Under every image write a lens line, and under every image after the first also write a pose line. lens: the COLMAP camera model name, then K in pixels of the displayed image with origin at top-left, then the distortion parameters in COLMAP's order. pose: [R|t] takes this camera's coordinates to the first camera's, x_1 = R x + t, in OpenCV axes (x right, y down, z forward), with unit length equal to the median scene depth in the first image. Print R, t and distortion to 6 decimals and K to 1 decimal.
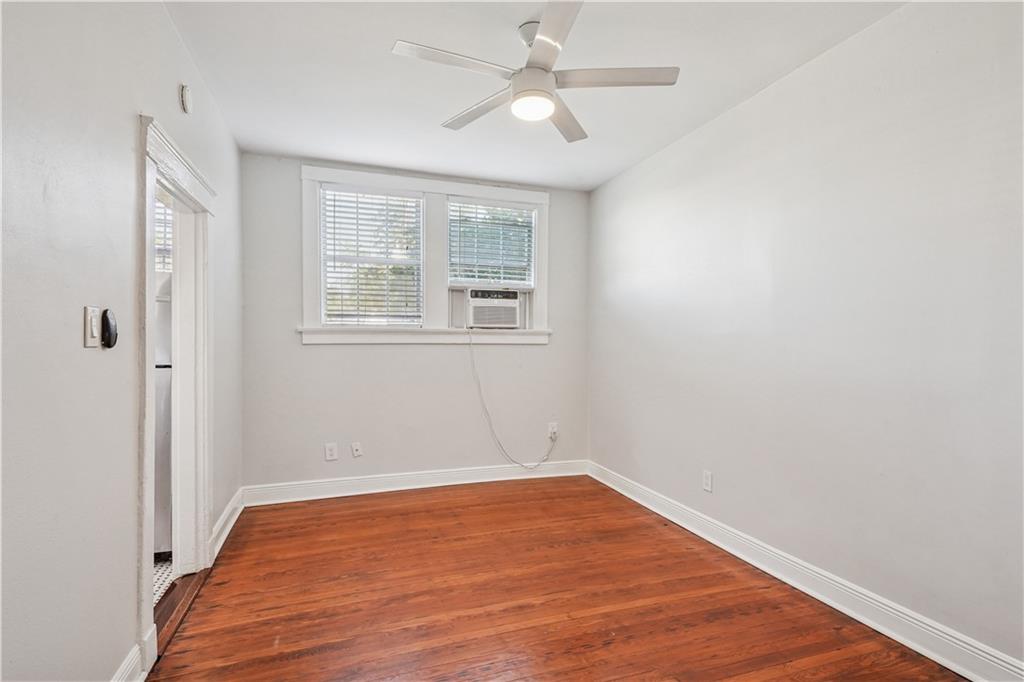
lens RADIAL K [[492.5, 0, 516.6], [0, 492.5, 342.8], [0, 0, 1]] dist [0.002699, -0.000106]
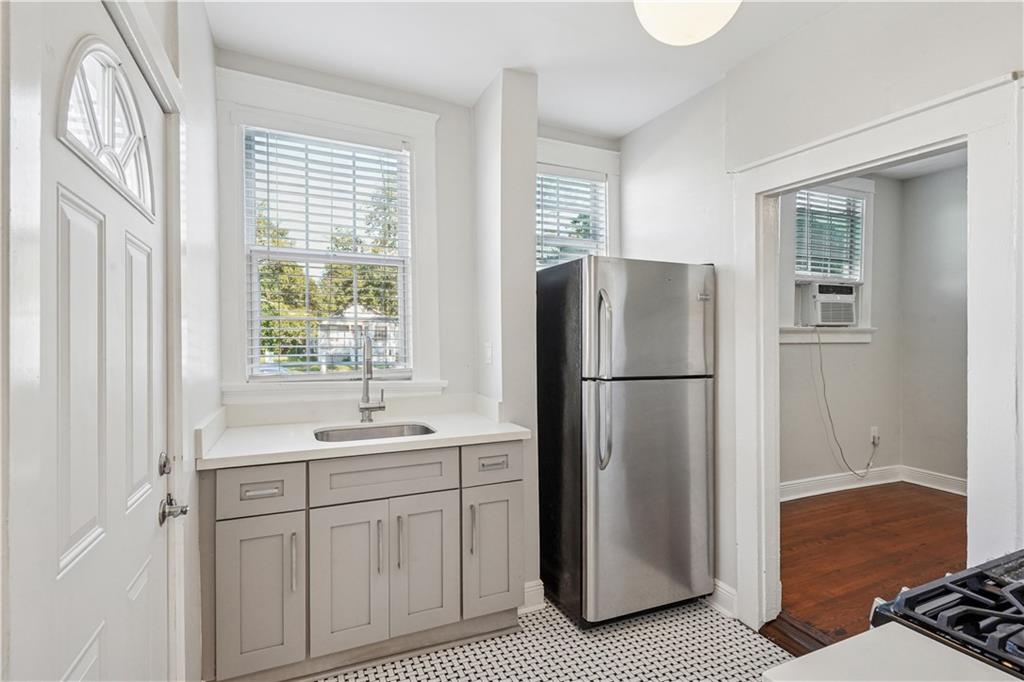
lens RADIAL K [[492.5, 0, 509.6], [0, 492.5, 340.9], [0, 0, 1]] dist [0.002699, -0.000106]
pose [[0.998074, -0.006432, 0.061693, -0.722616], [0.005985, 0.999954, 0.007429, -0.012768], [-0.061738, -0.007046, 0.998068, 0.116417]]
